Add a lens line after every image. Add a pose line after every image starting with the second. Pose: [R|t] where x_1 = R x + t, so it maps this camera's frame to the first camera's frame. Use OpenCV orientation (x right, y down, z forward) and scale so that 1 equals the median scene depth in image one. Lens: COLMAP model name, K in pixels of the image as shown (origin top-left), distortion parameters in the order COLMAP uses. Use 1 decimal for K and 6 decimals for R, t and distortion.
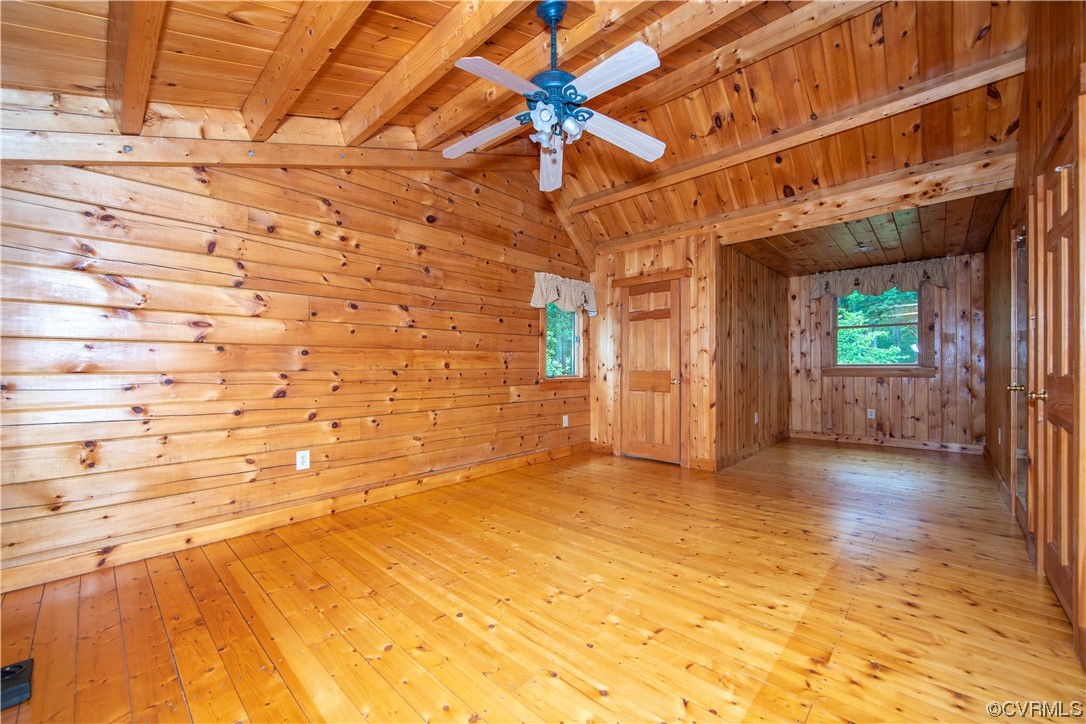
lens RADIAL K [[434.0, 0, 544.9], [0, 434.0, 364.0], [0, 0, 1]] dist [-0.003193, -0.000513]
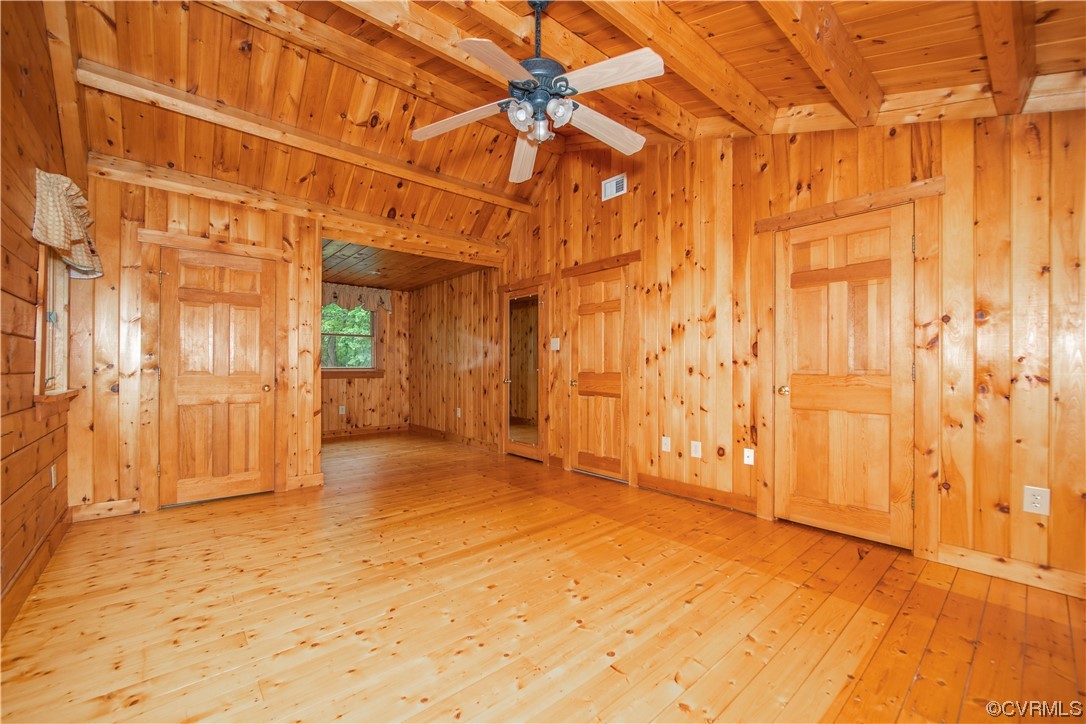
lens RADIAL K [[434.0, 0, 544.8], [0, 434.0, 367.0], [0, 0, 1]] dist [-0.003193, -0.000513]
pose [[0.116971, 0.007992, 0.993103, -0.435210], [-0.006168, 0.999954, -0.007320, 0.004097], [-0.993116, -0.005269, 0.117014, 0.409001]]
